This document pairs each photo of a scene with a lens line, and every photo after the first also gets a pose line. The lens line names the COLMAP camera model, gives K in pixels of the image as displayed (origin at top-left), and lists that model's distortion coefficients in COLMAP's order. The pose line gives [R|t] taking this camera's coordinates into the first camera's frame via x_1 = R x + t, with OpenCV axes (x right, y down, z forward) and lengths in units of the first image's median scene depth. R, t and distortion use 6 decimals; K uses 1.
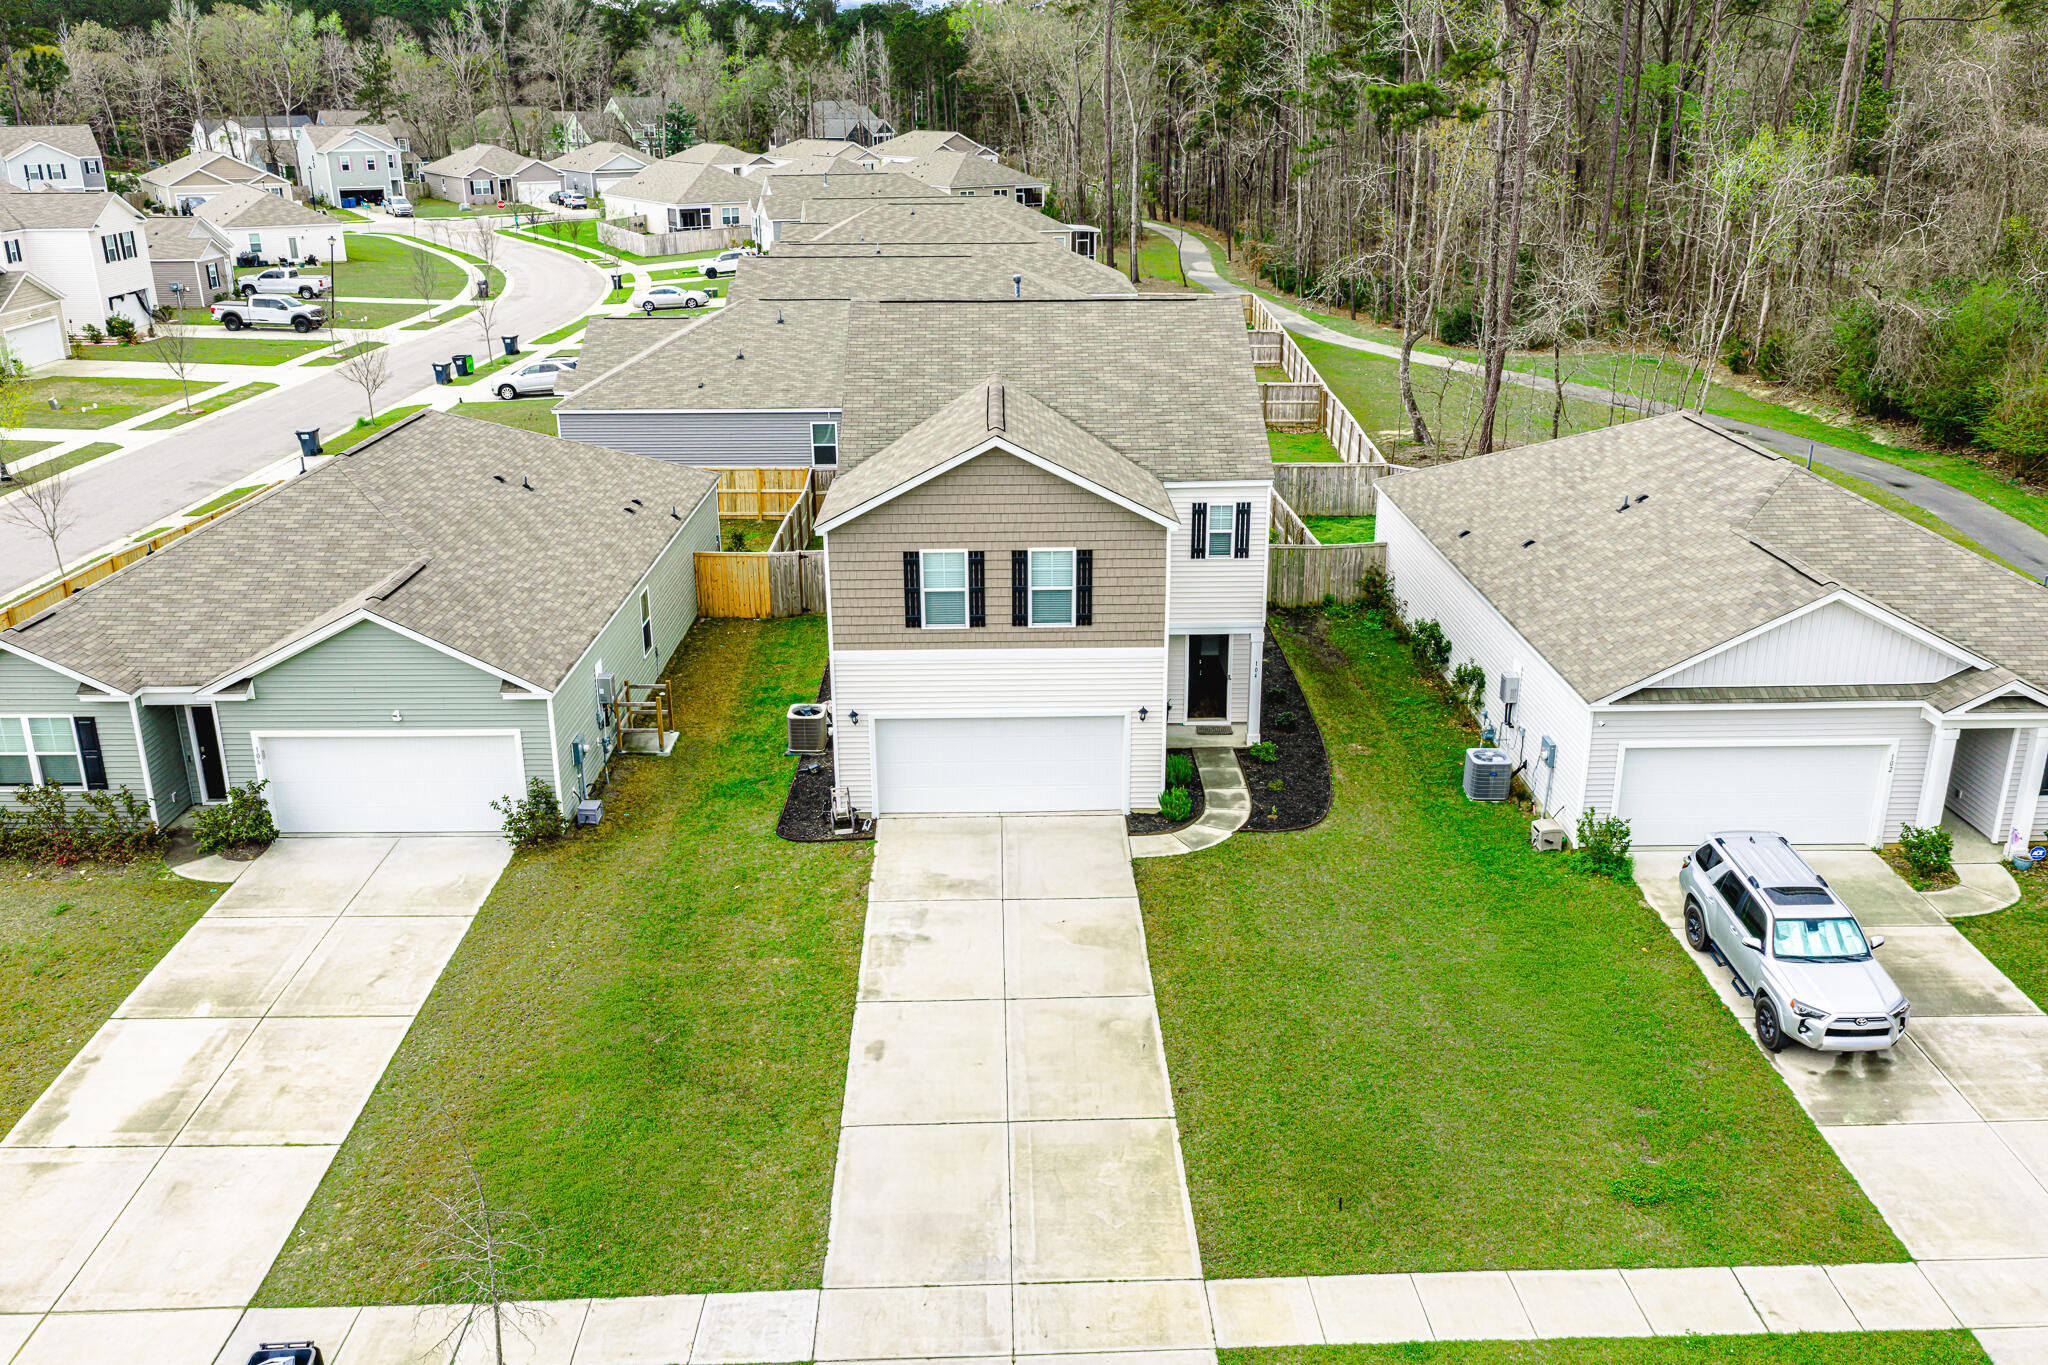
lens RADIAL K [[1707.9, 0, 1028.5], [0, 1707.9, 620.2], [0, 0, 1]] dist [0.000072, 0.089949]
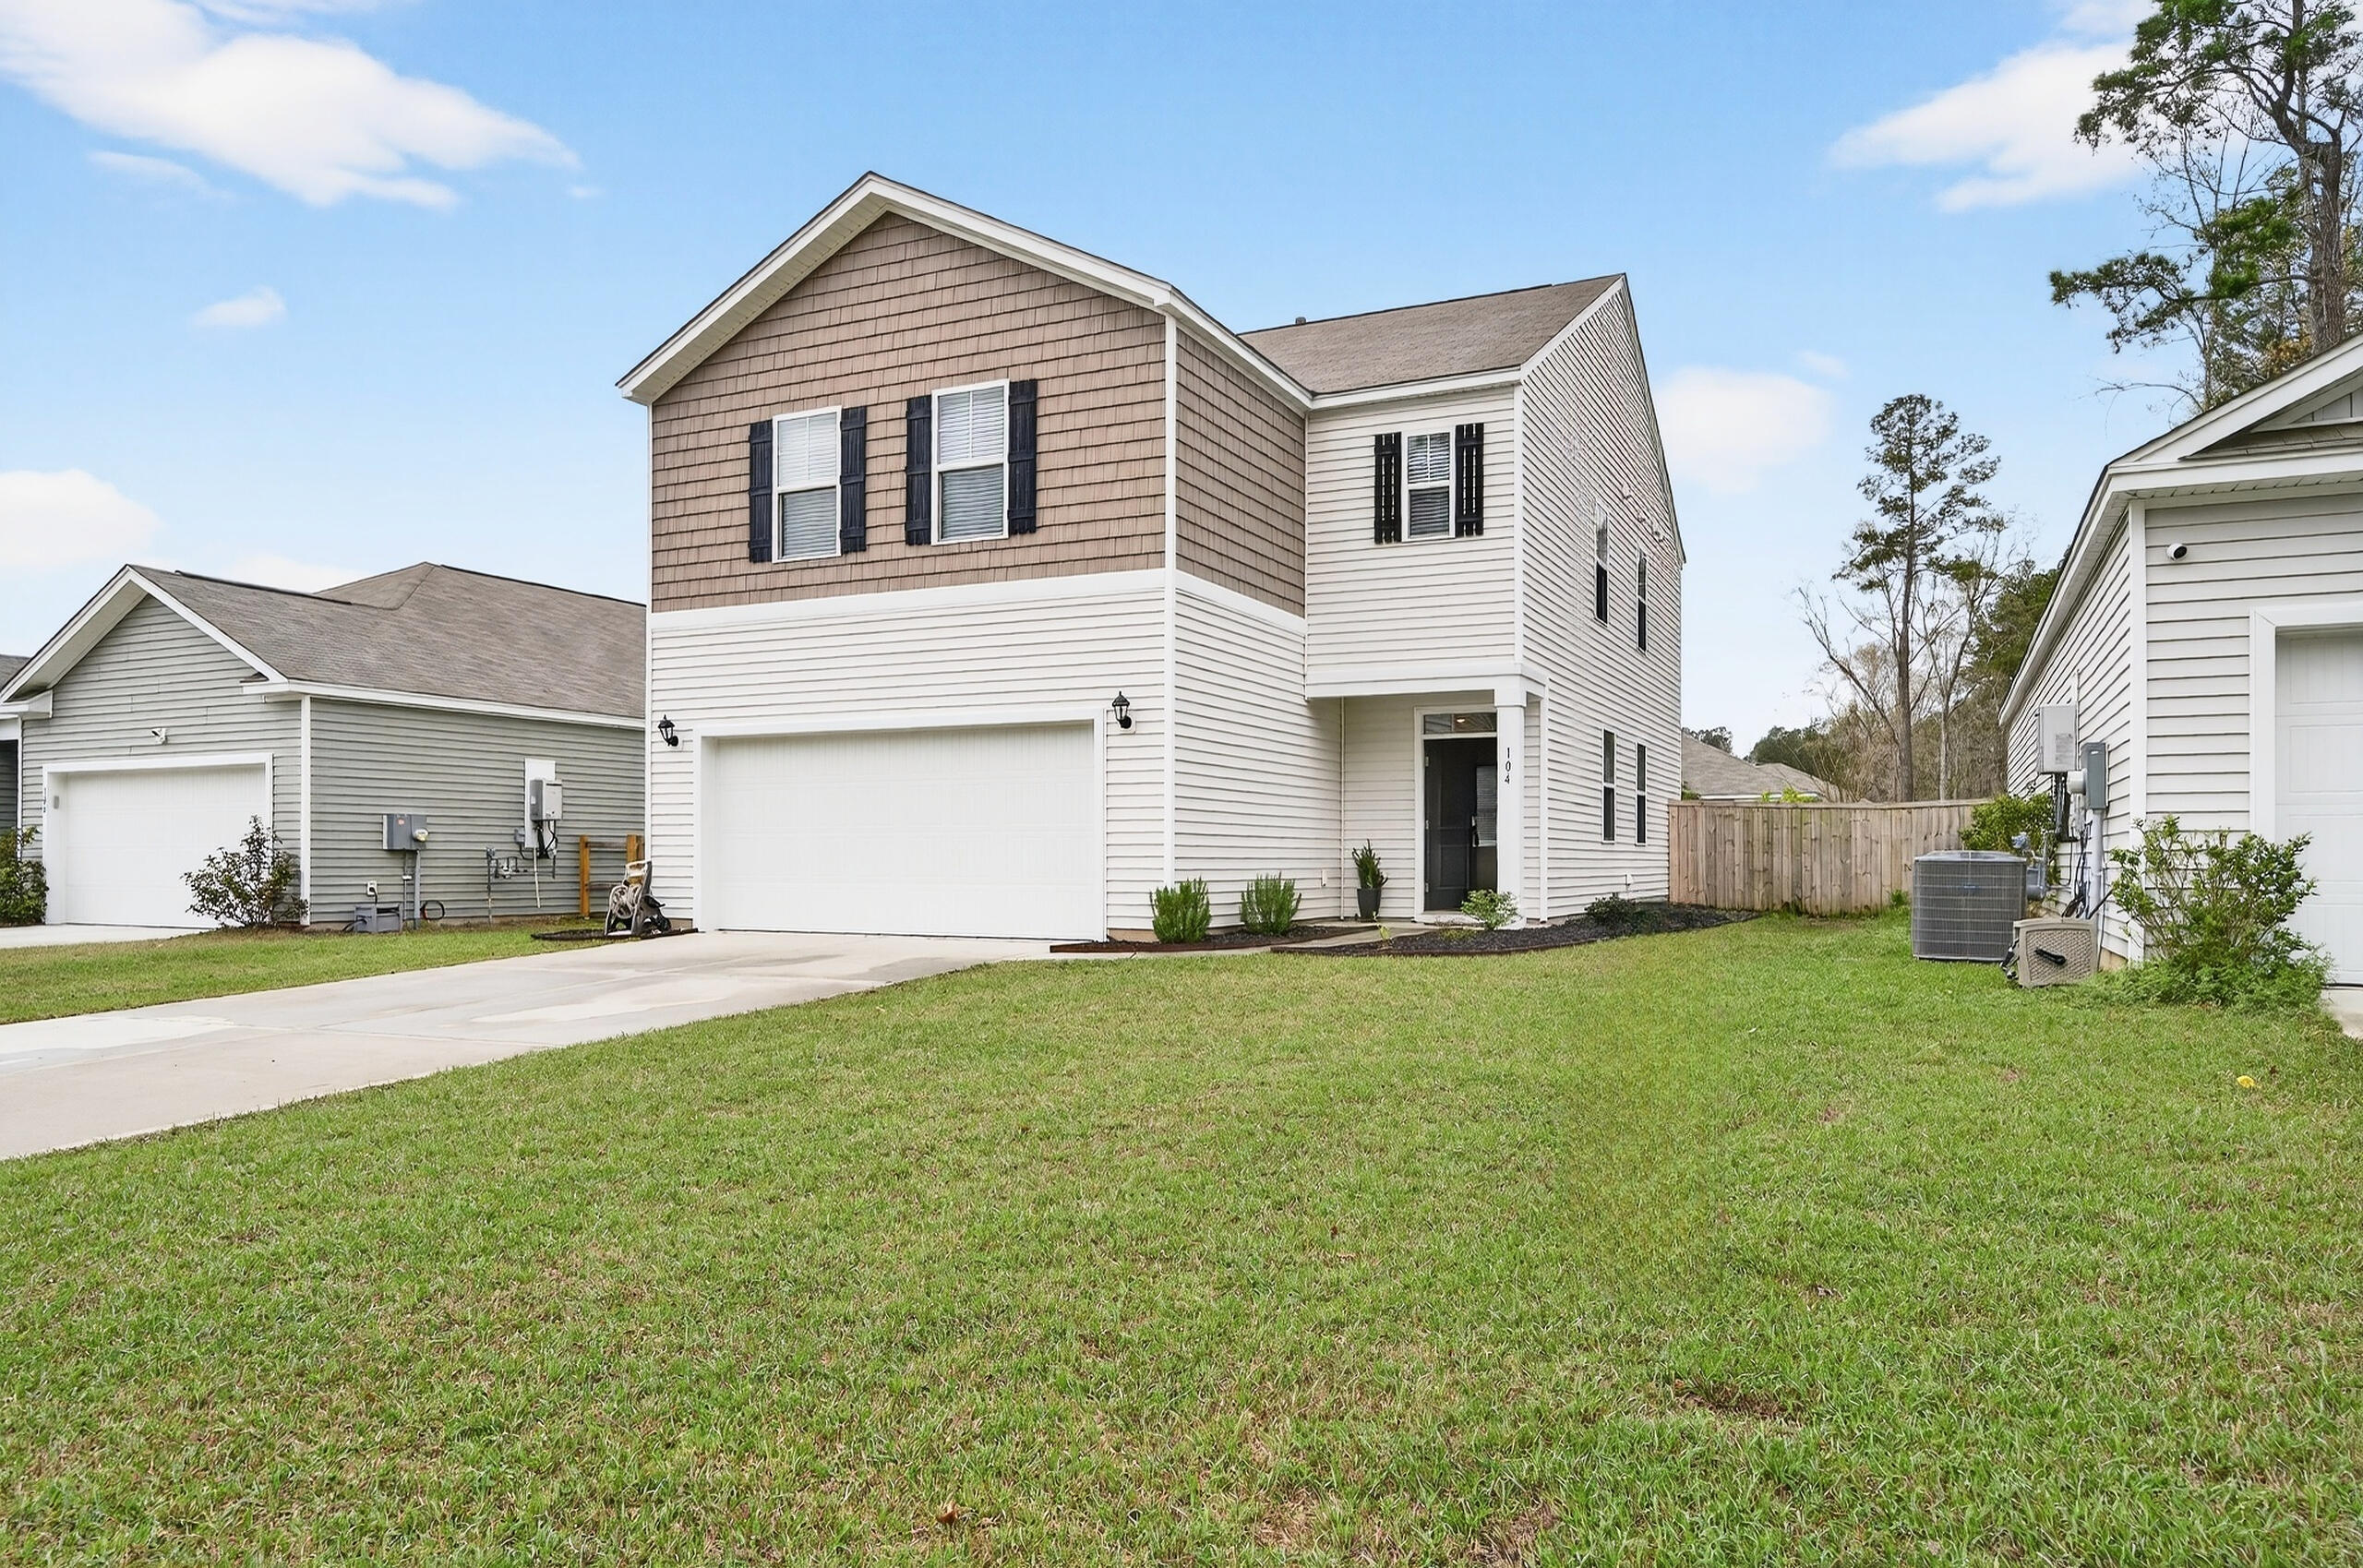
lens RADIAL K [[1611.2, 0, 1167.9], [0, 1611.2, 845.7], [0, 0, 1]] dist [-0.028587, 0.030085]
pose [[0.889881, 0.003285, -0.456180, 0.291732], [-0.145560, 0.949749, -0.277108, 0.219275], [0.432347, 0.312995, 0.845642, 0.643441]]
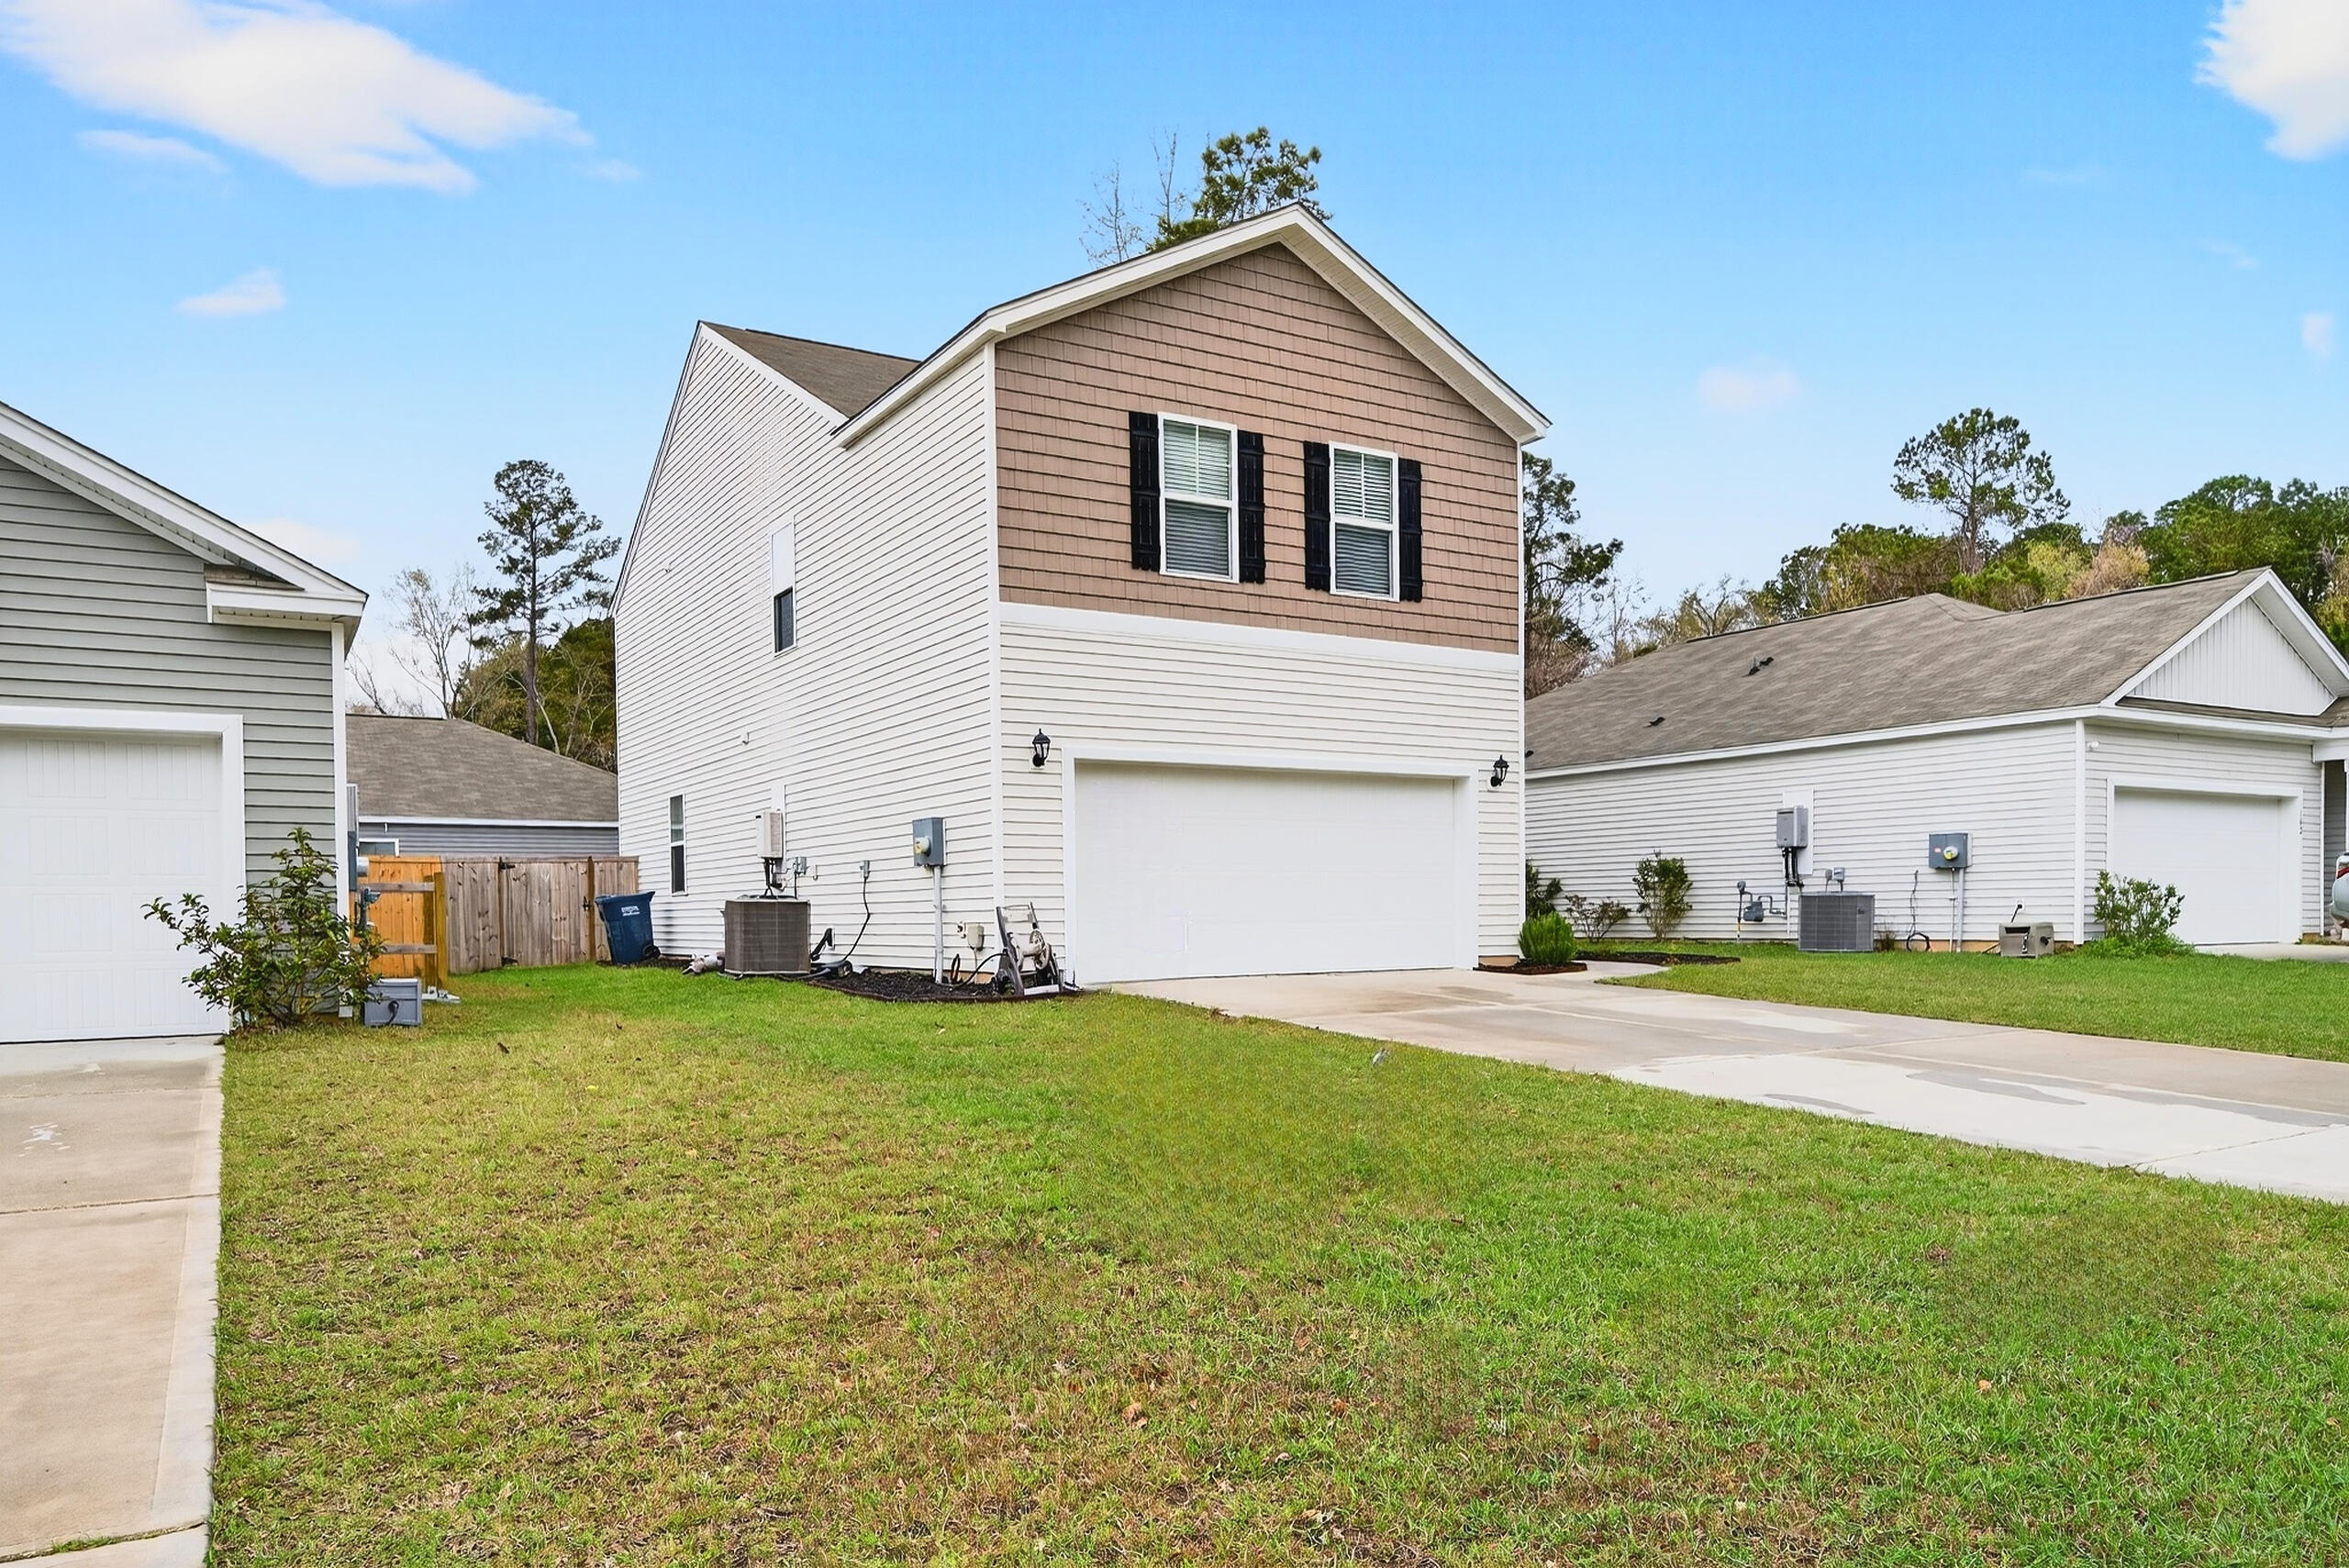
lens RADIAL K [[1601.7, 0, 1194.6], [0, 1601.7, 959.1], [0, 0, 1]] dist [-0.028587, 0.030085]
pose [[0.860598, -0.018086, 0.508964, -0.297567], [0.159573, 0.958622, -0.235755, 0.228260], [-0.483640, 0.284107, 0.827874, 0.636542]]
